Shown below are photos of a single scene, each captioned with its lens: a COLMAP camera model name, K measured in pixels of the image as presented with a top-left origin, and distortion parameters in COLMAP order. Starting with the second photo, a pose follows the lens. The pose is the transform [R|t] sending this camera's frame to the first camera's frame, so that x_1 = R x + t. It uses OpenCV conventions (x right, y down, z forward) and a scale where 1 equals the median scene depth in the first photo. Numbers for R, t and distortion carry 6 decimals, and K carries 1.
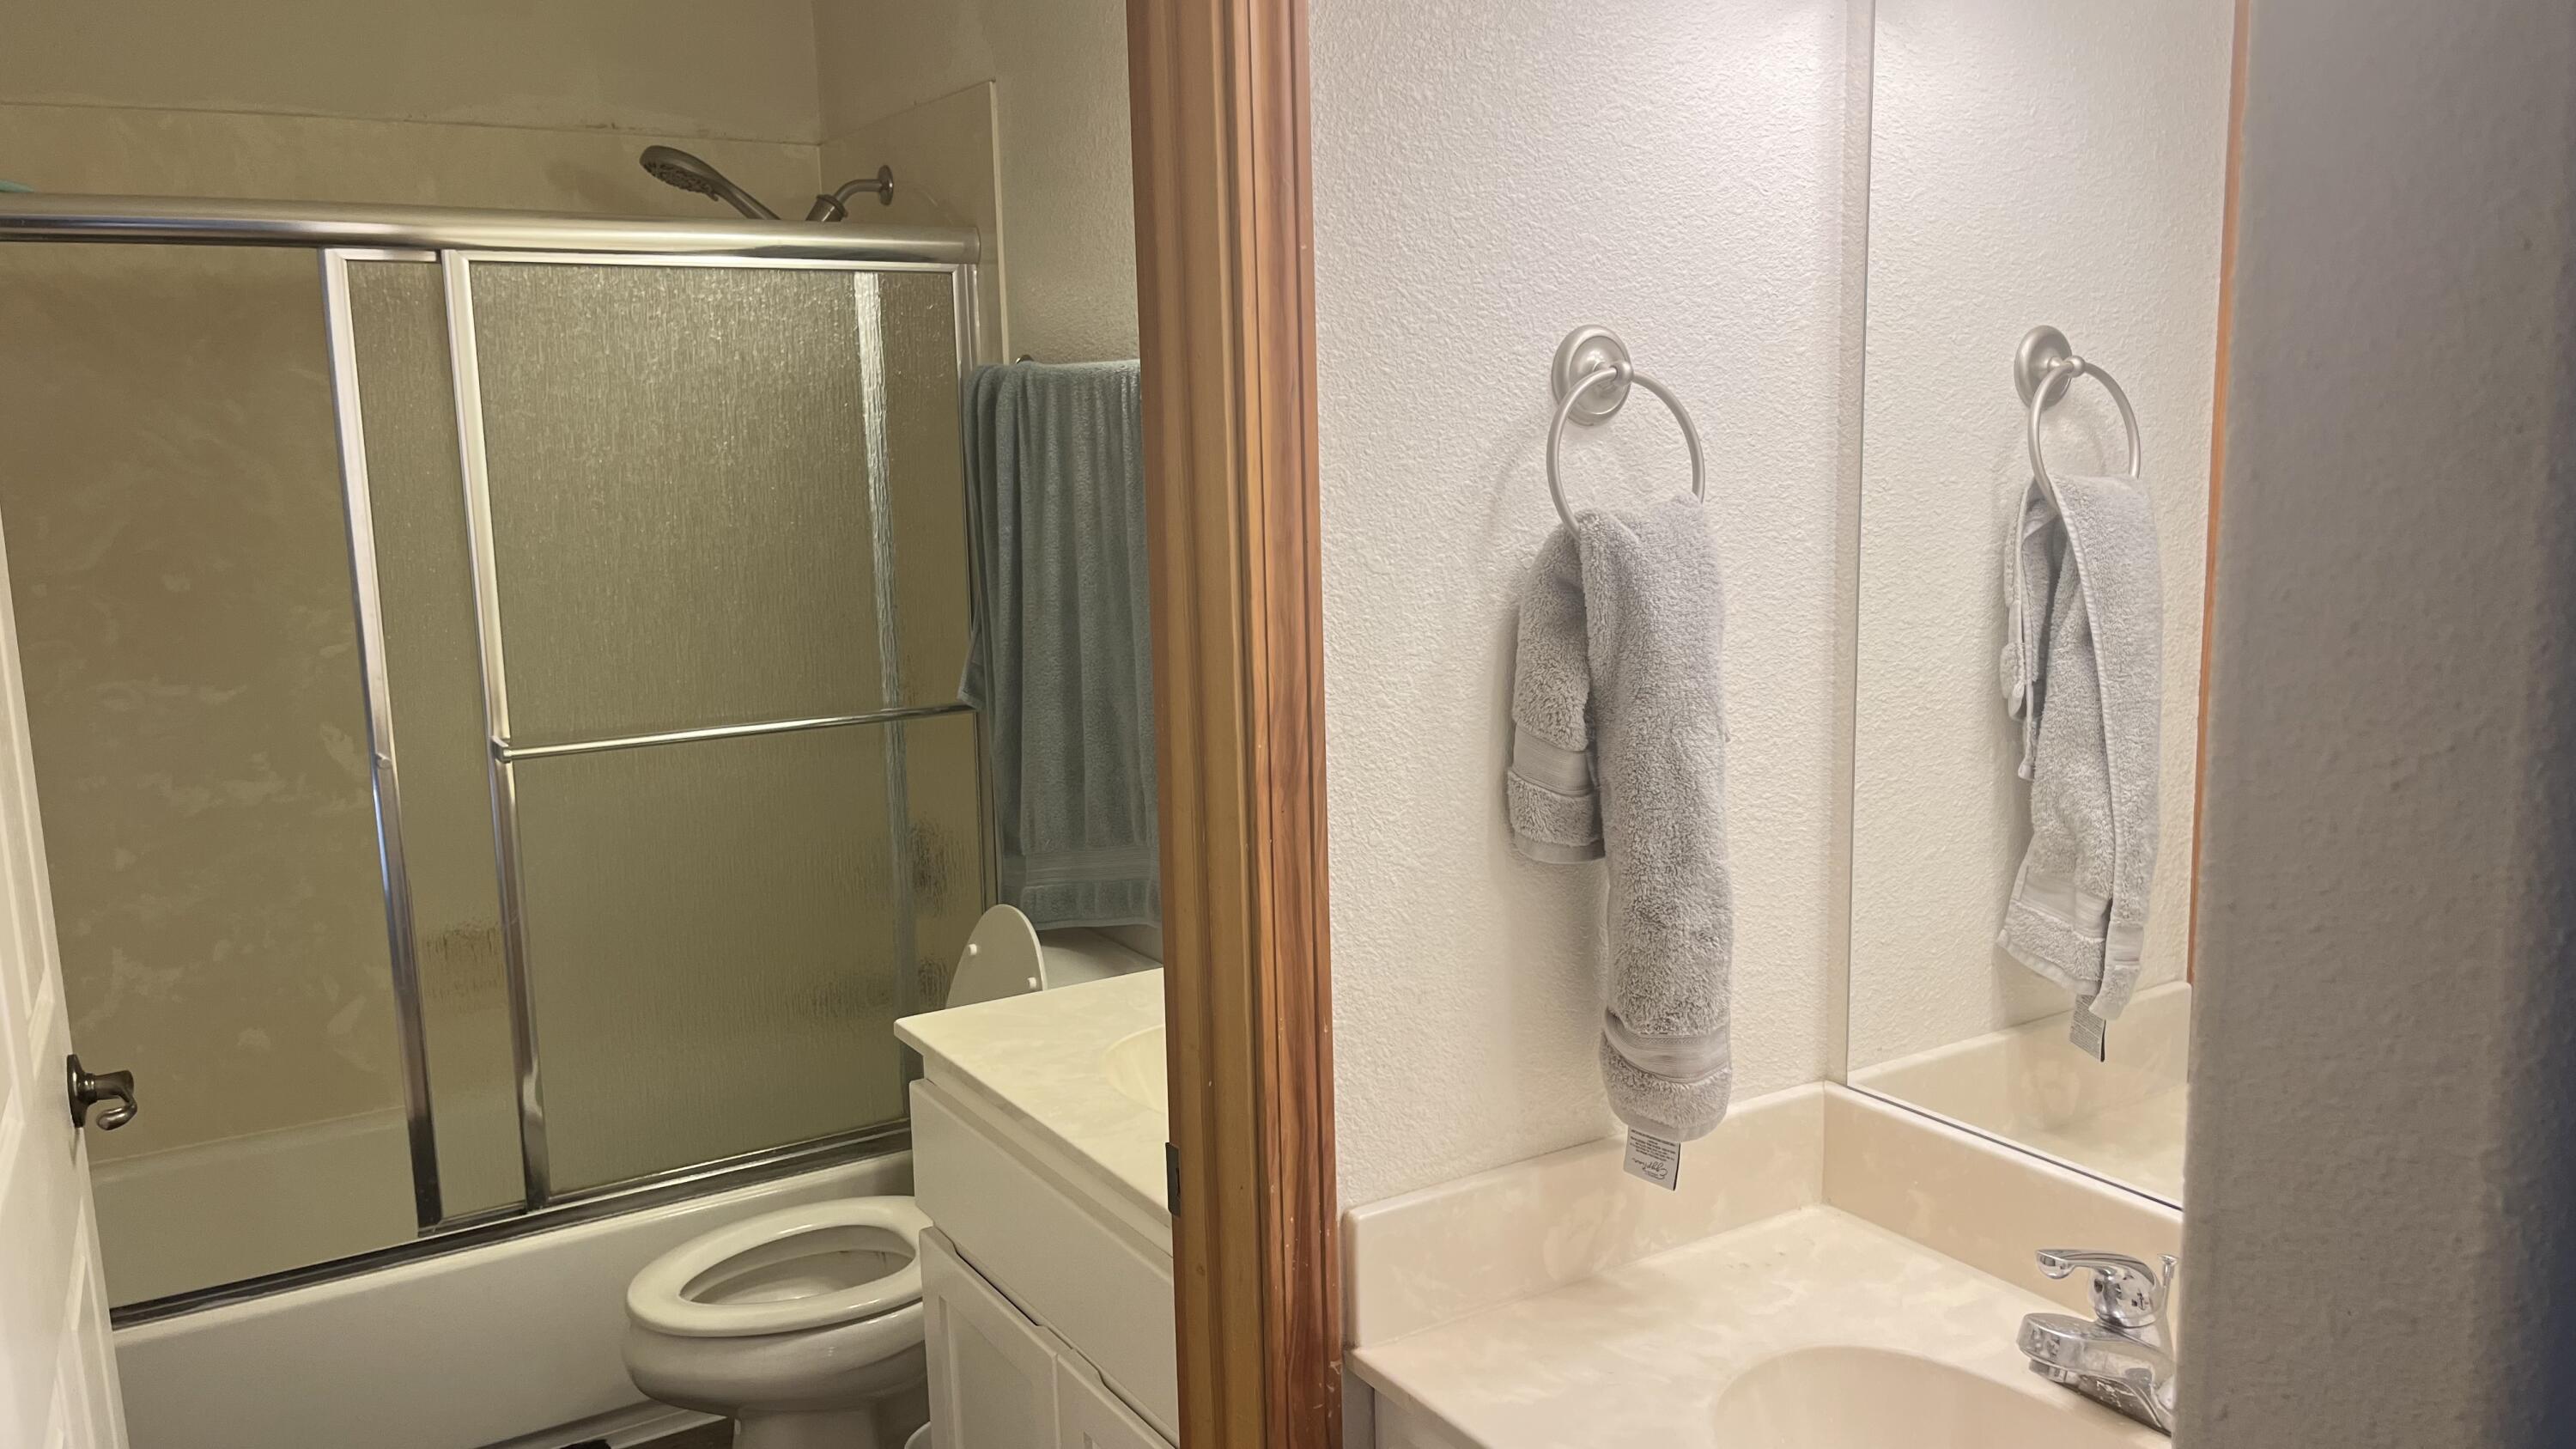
lens RADIAL K [[1954.0, 0, 1312.3], [0, 1954.0, 739.9], [0, 0, 1]] dist [0.061286, -0.075305]
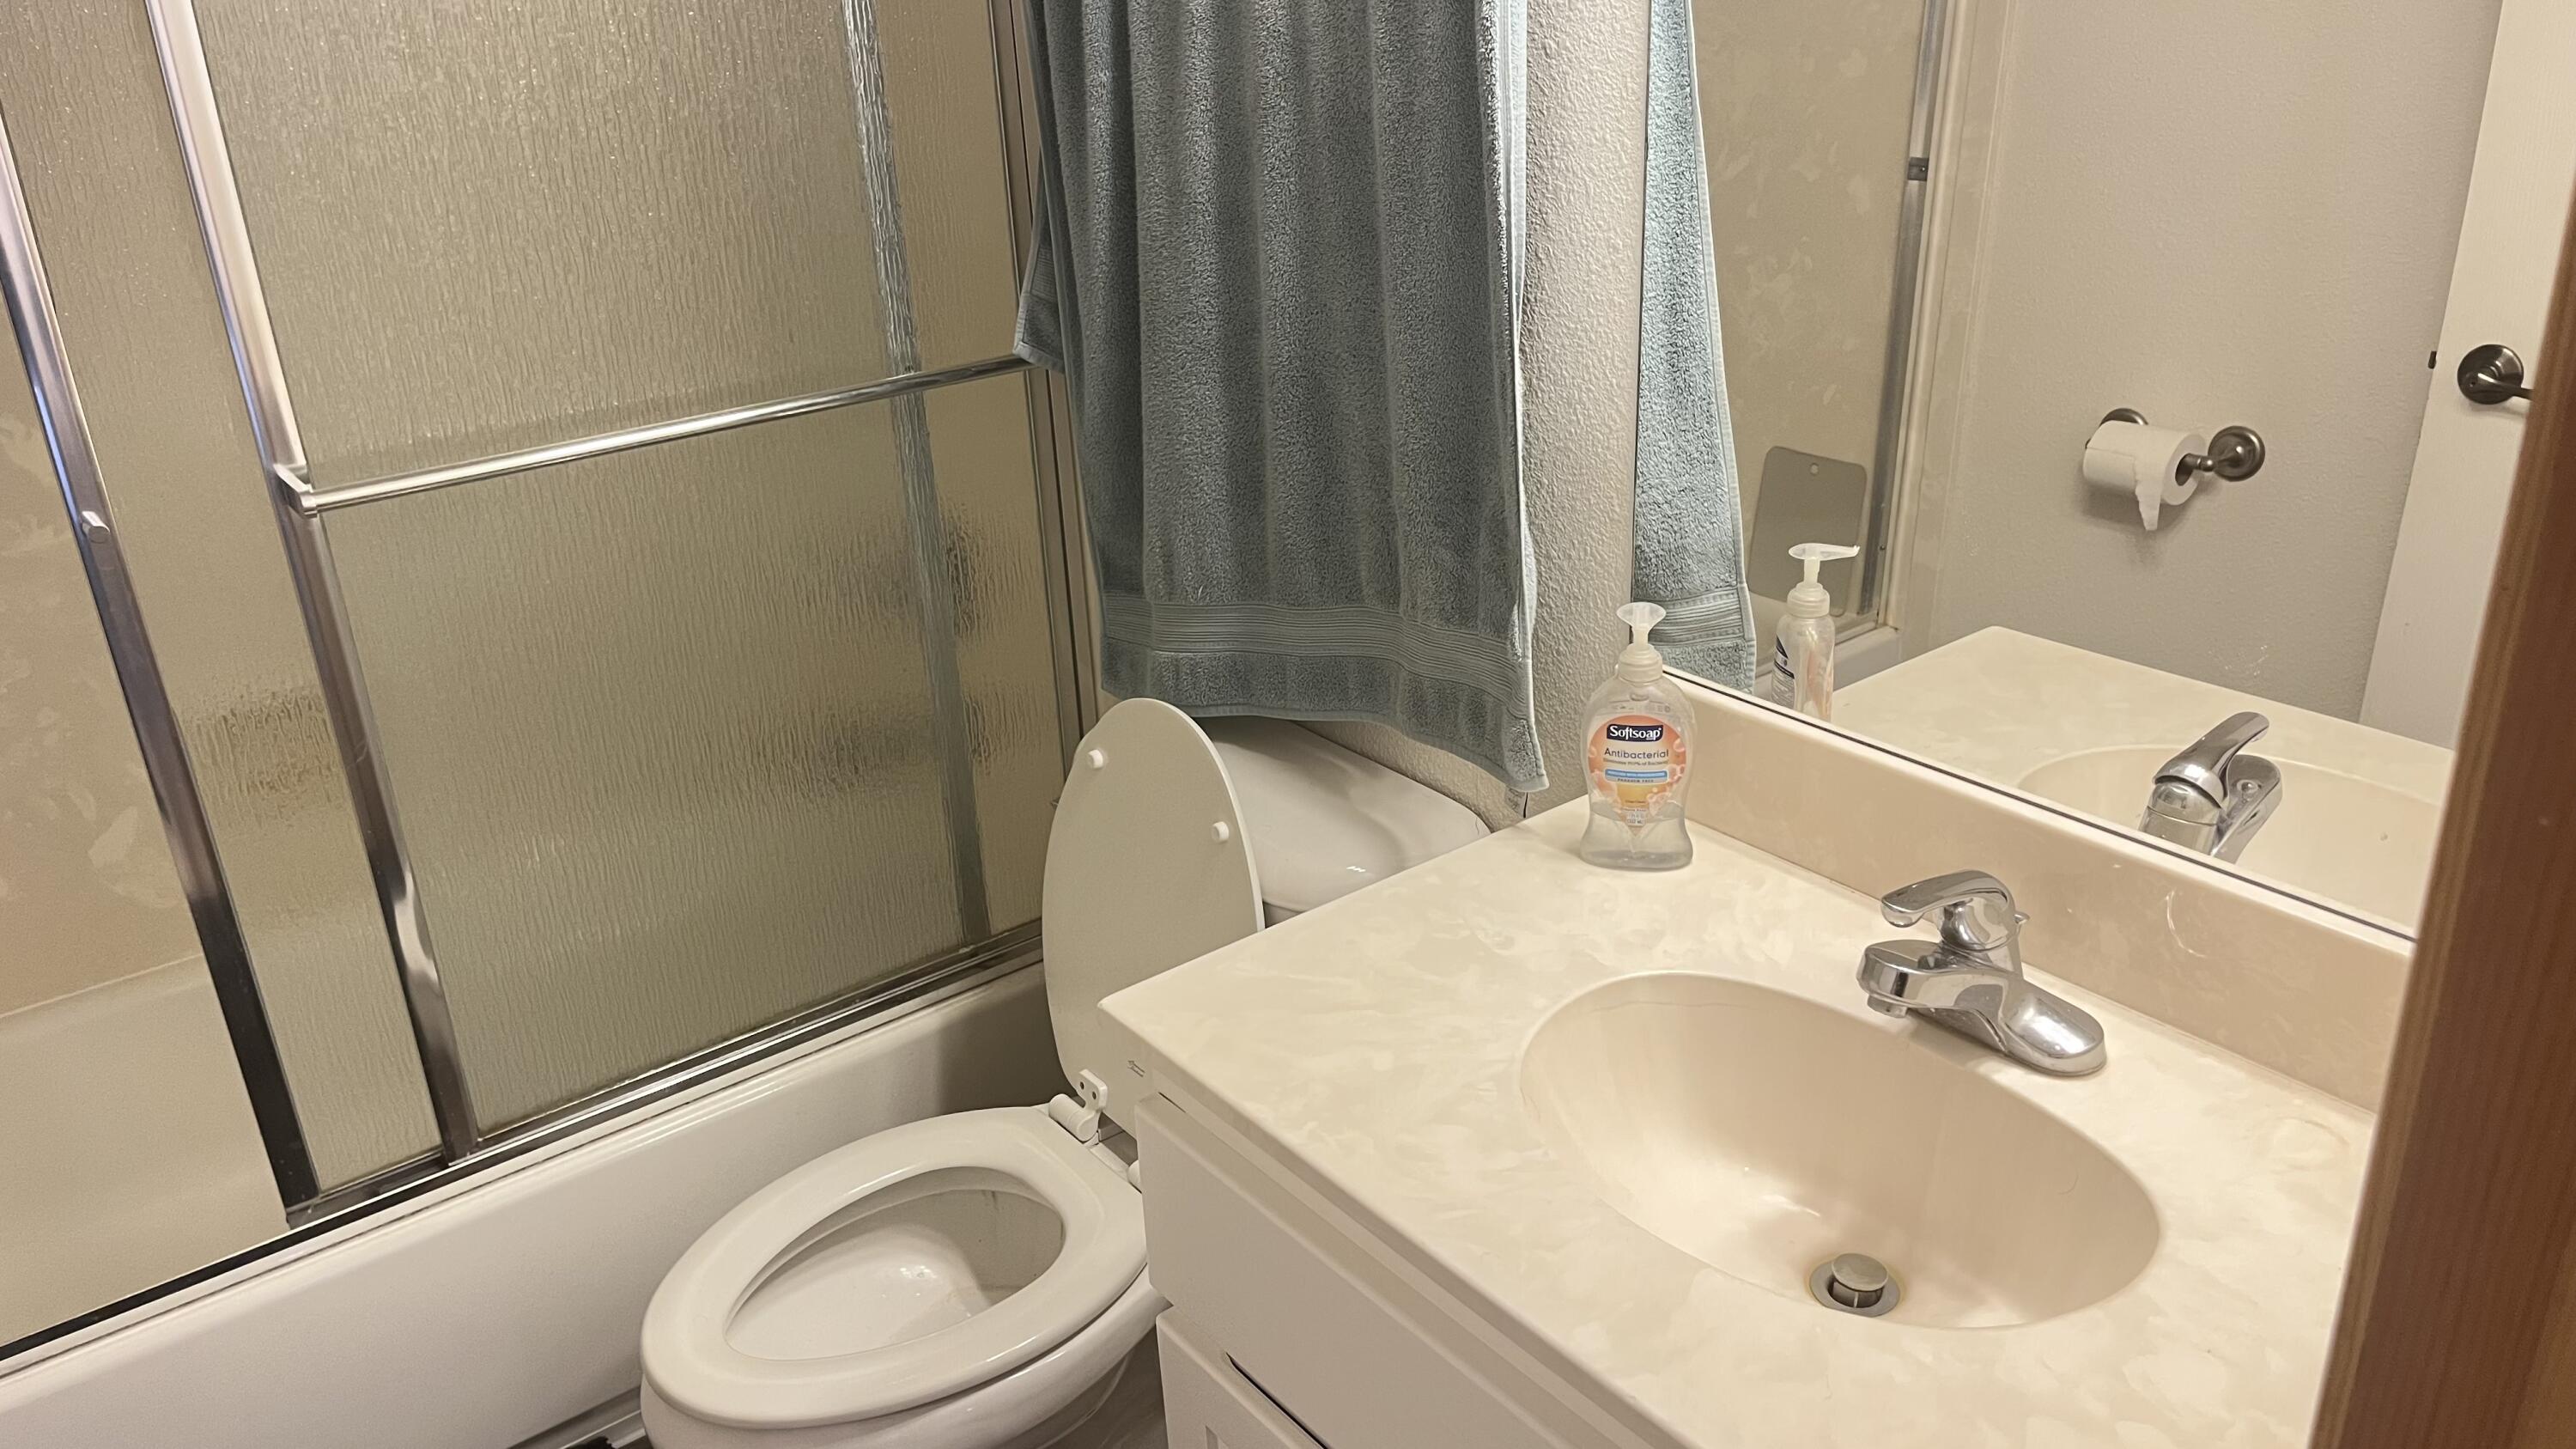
lens RADIAL K [[1954.0, 0, 1313.2], [0, 1954.0, 732.4], [0, 0, 1]] dist [0.061286, -0.075305]
pose [[0.994771, -0.058229, 0.083903, -0.152677], [0.035940, 0.968579, 0.246094, -0.058434], [-0.095597, -0.241792, 0.965607, 0.358120]]
